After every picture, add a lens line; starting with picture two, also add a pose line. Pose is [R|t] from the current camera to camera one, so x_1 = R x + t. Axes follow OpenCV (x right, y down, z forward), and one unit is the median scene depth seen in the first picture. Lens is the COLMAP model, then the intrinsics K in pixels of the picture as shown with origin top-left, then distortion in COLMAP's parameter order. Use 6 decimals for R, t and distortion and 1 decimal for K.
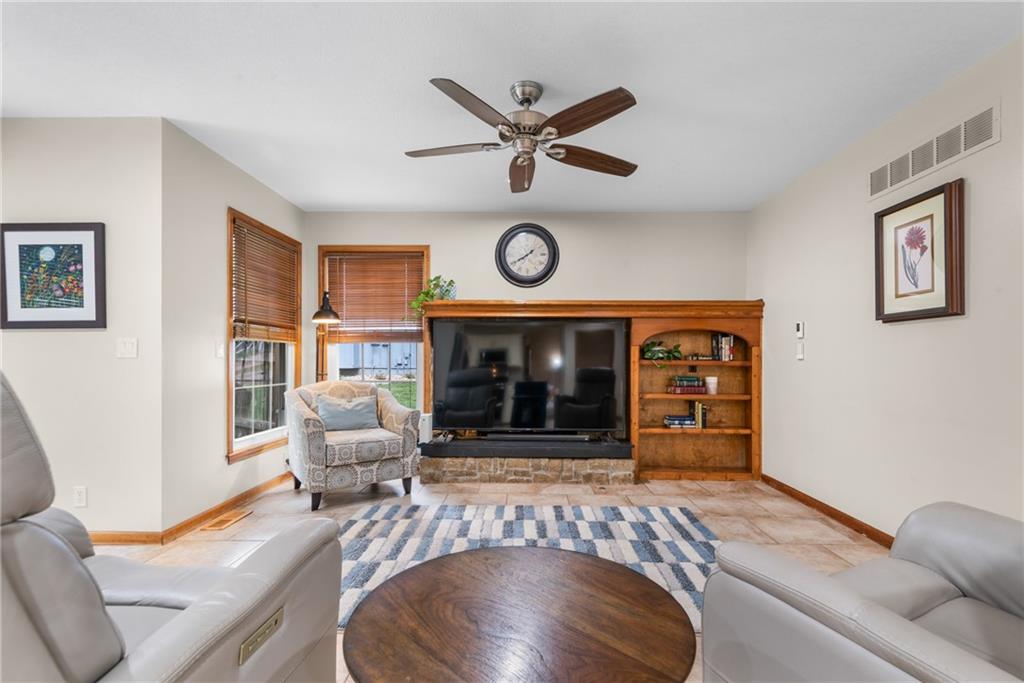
lens RADIAL K [[483.0, 0, 516.8], [0, 483.0, 350.2], [0, 0, 1]] dist [0.033941, -0.000167]
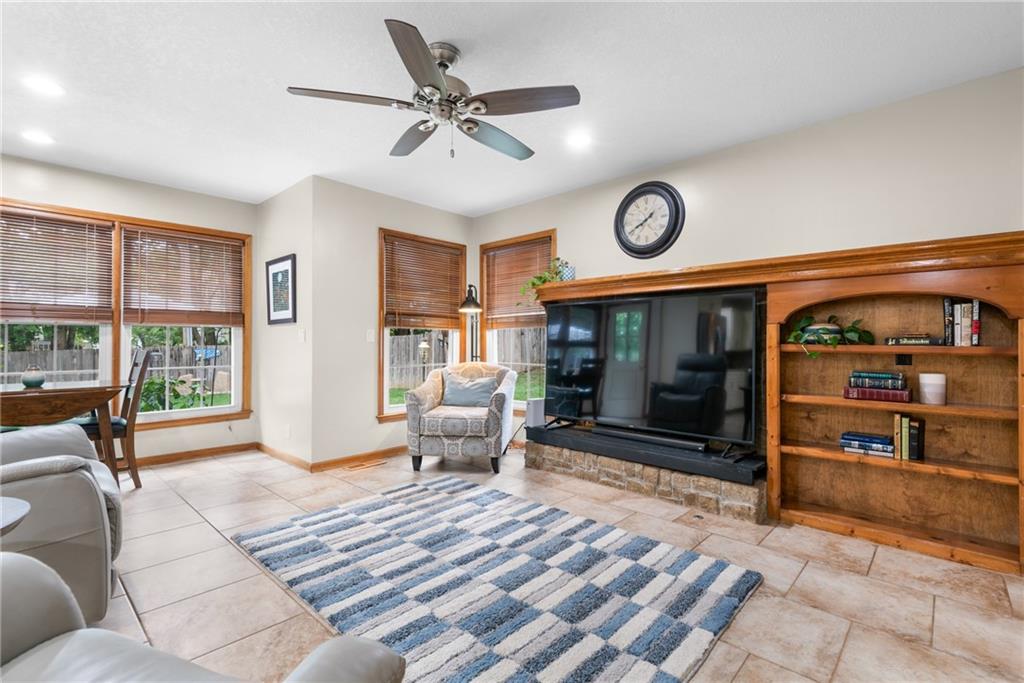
lens RADIAL K [[468.7, 0, 517.6], [0, 468.7, 330.8], [0, 0, 1]] dist [0.034741, -0.023196]
pose [[0.733263, -0.018266, -0.679699, 0.457326], [0.011724, 0.999830, -0.014222, 0.006215], [0.679844, 0.002460, 0.733353, 0.270647]]
